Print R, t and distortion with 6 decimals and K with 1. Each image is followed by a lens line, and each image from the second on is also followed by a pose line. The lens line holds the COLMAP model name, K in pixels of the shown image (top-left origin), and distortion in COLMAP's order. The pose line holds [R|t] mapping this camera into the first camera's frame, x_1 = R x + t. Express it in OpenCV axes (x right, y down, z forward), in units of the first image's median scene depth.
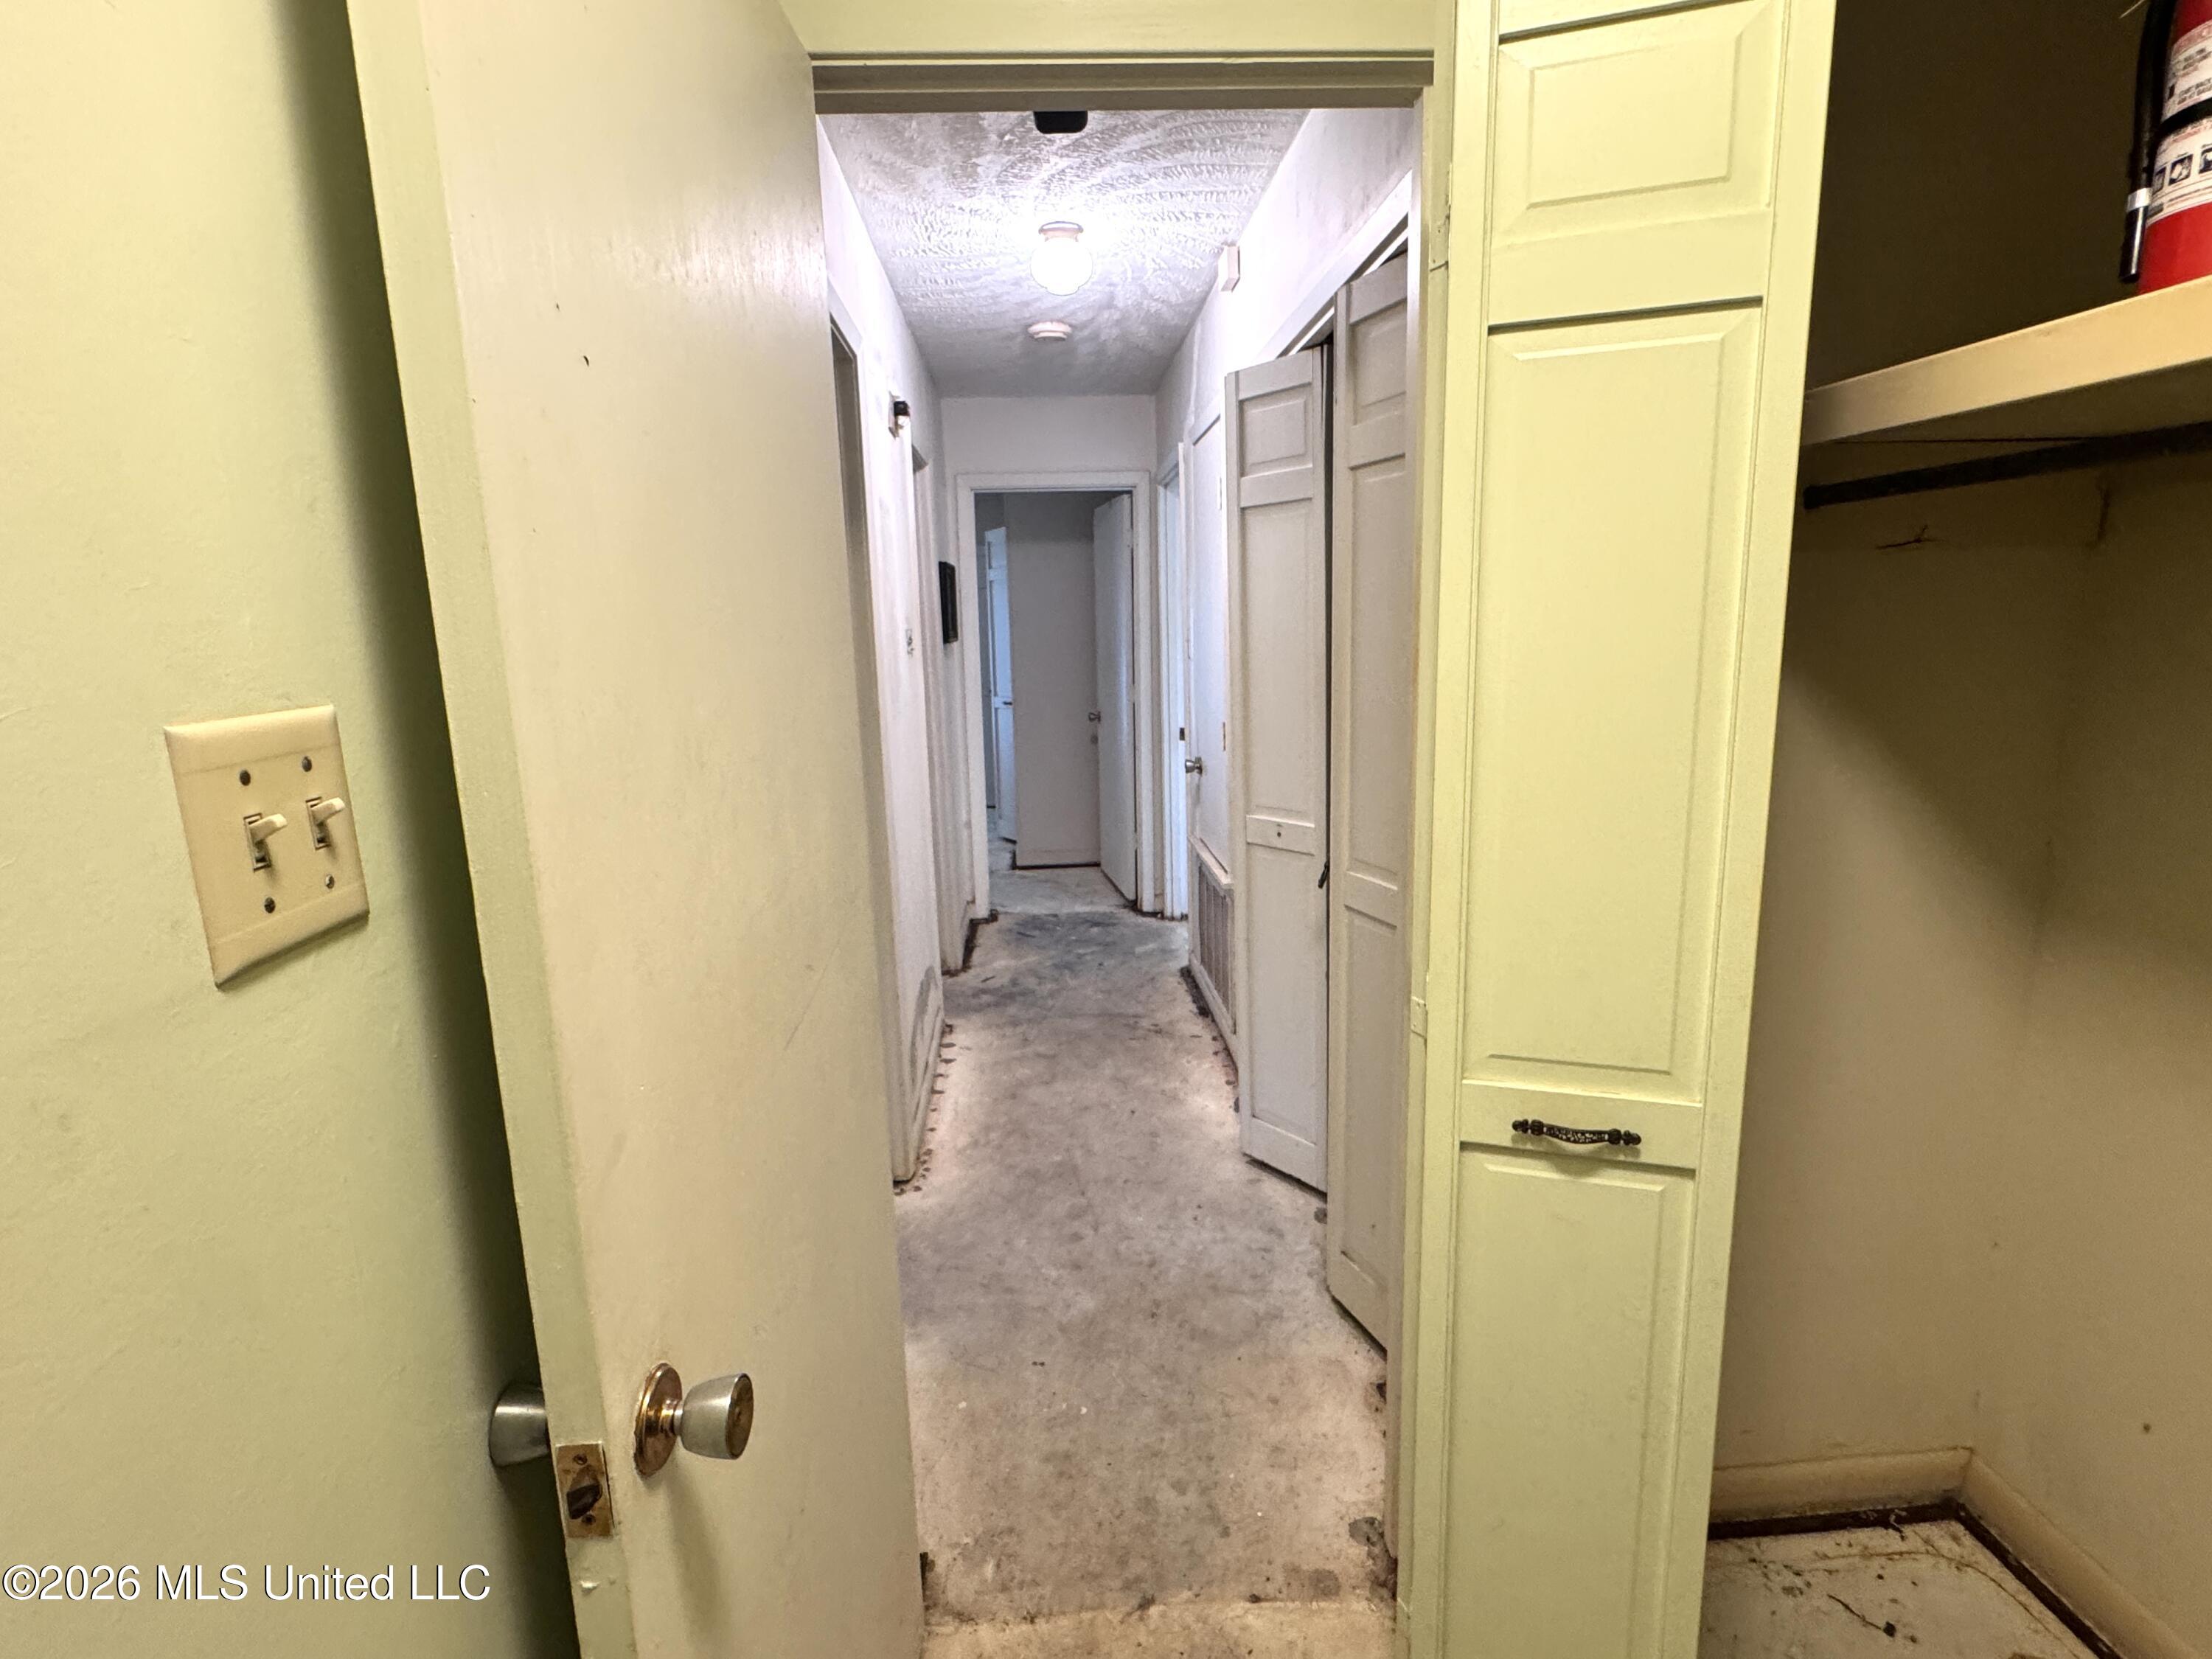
lens RADIAL K [[1091.4, 0, 1104.2], [0, 1091.4, 825.3], [0, 0, 1]] dist [-0.003160, -0.002114]
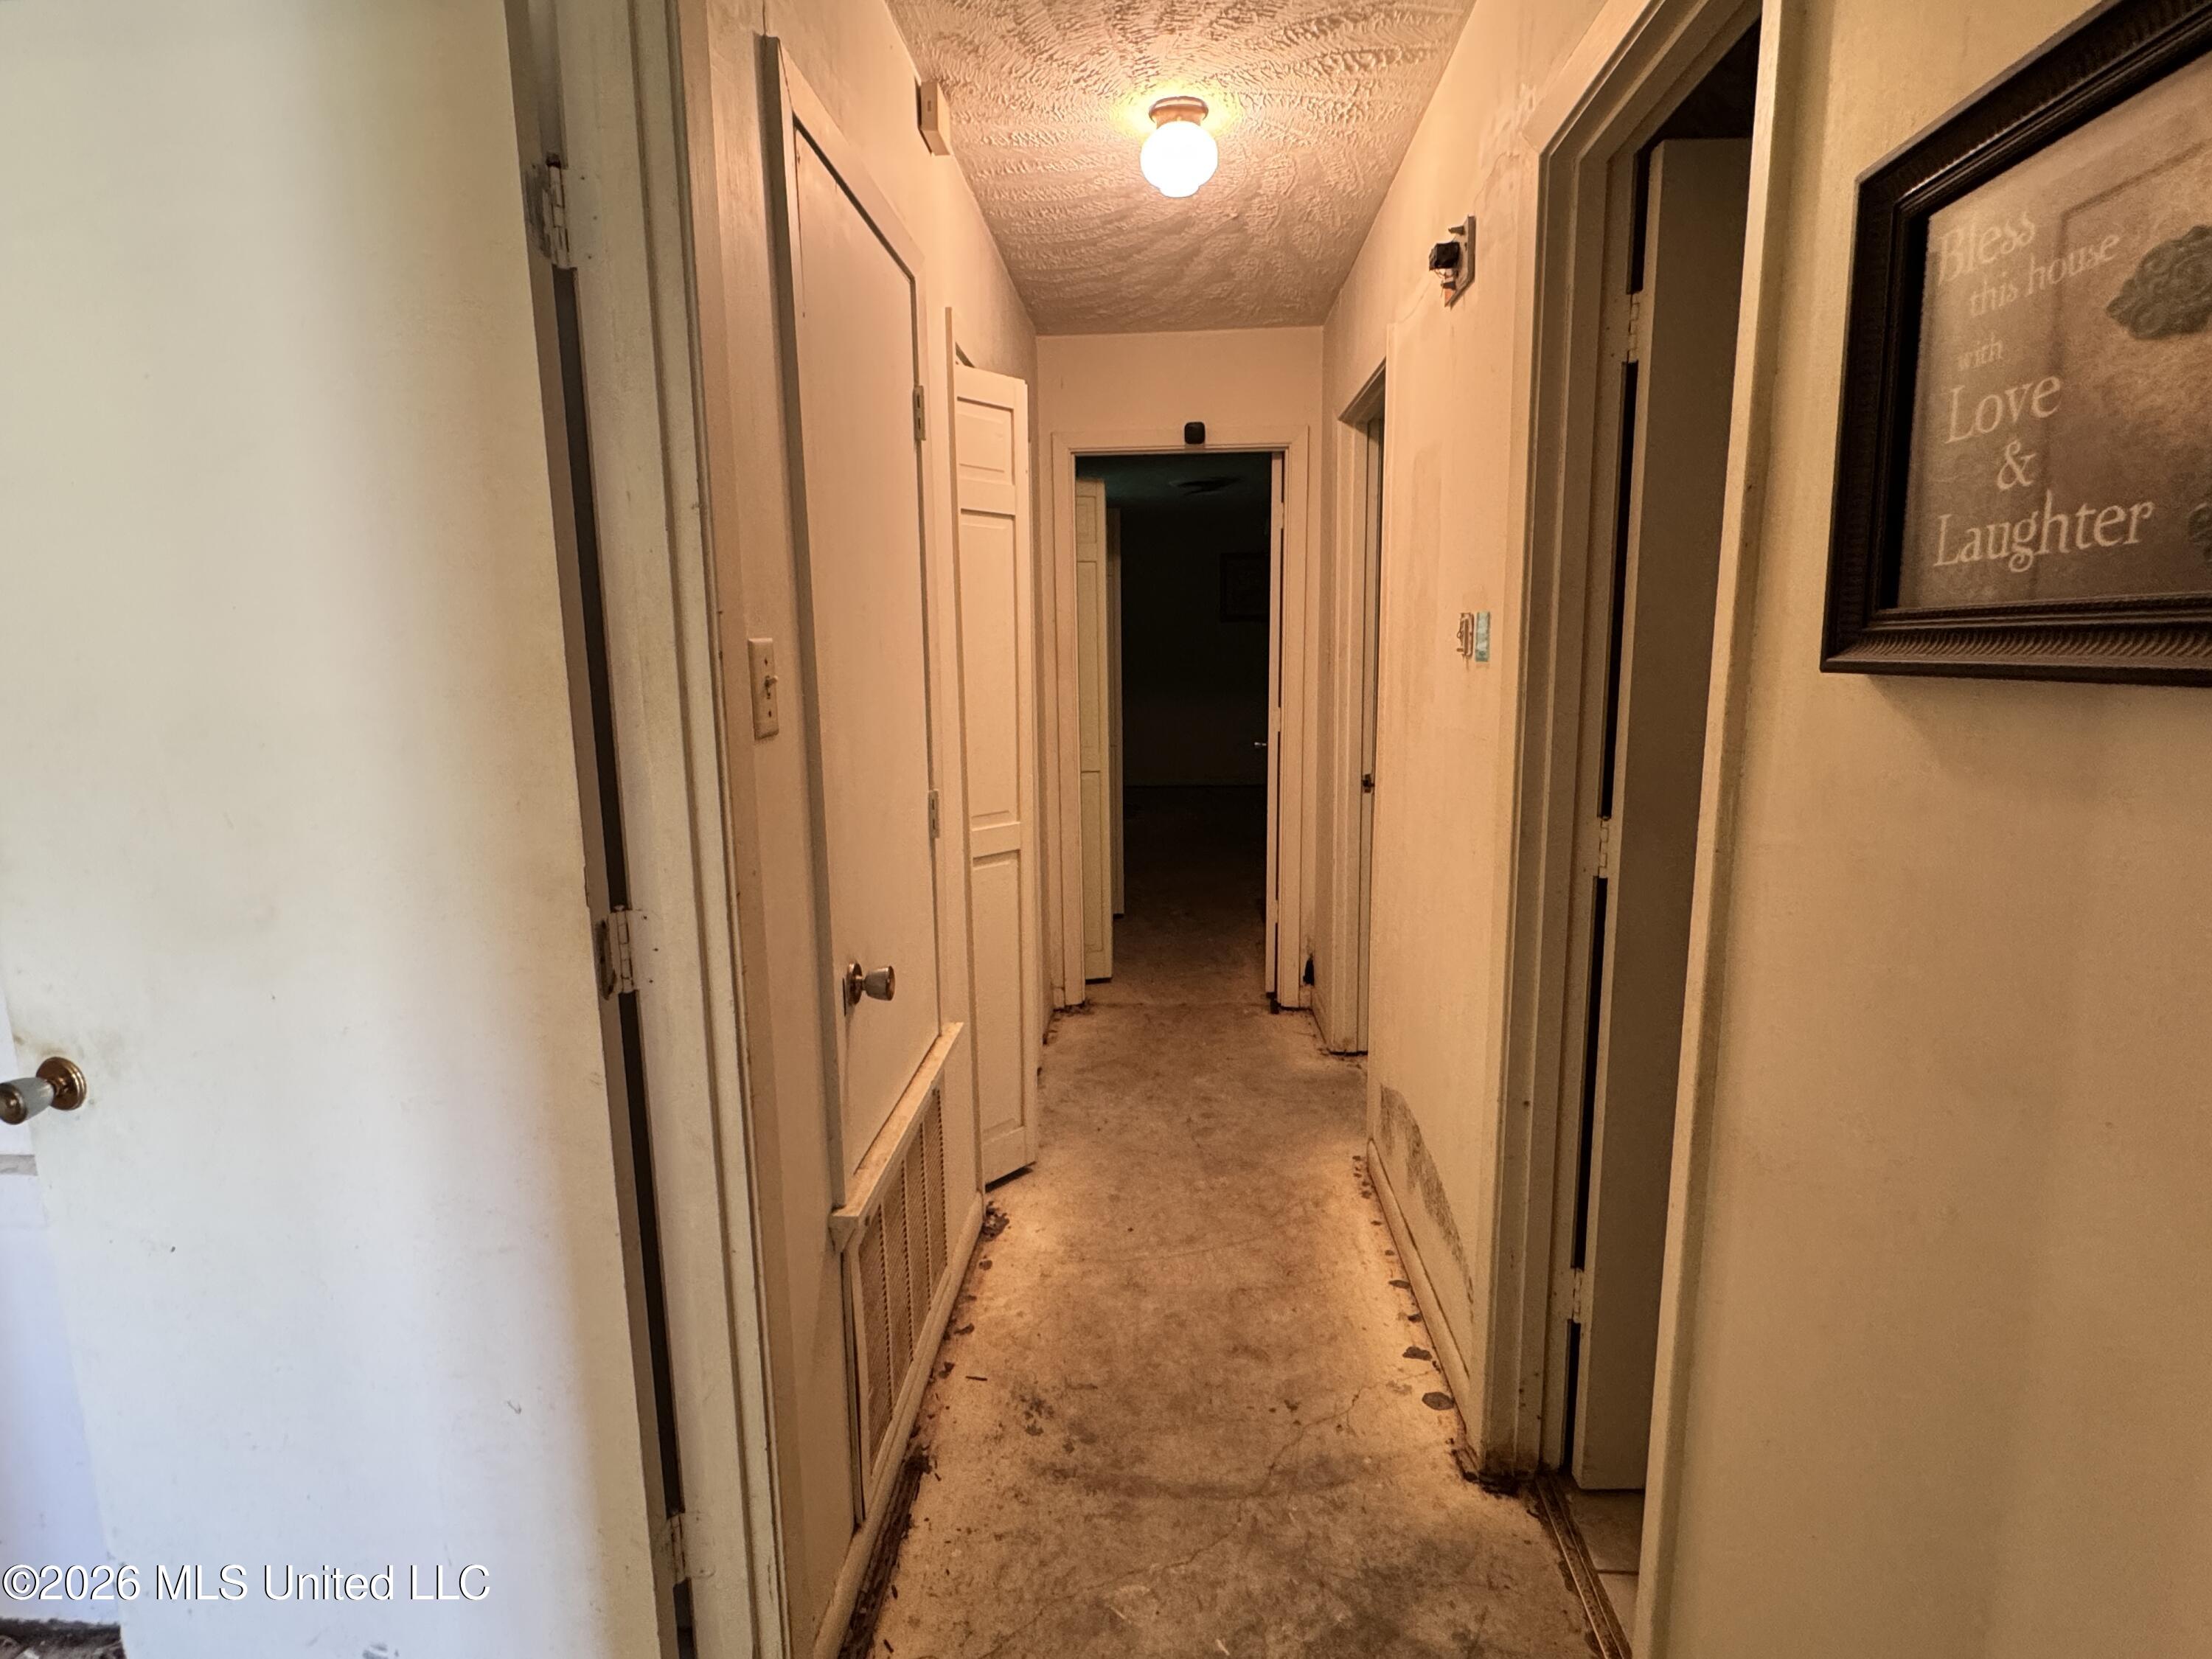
lens RADIAL K [[1091.4, 0, 1106.0], [0, 1091.4, 826.4], [0, 0, 1]] dist [-0.003160, -0.002114]
pose [[-0.990141, 0.027534, 0.137341, -0.071226], [0.073263, 0.937483, 0.340233, -0.279937], [-0.119387, 0.346940, -0.930258, 1.574953]]
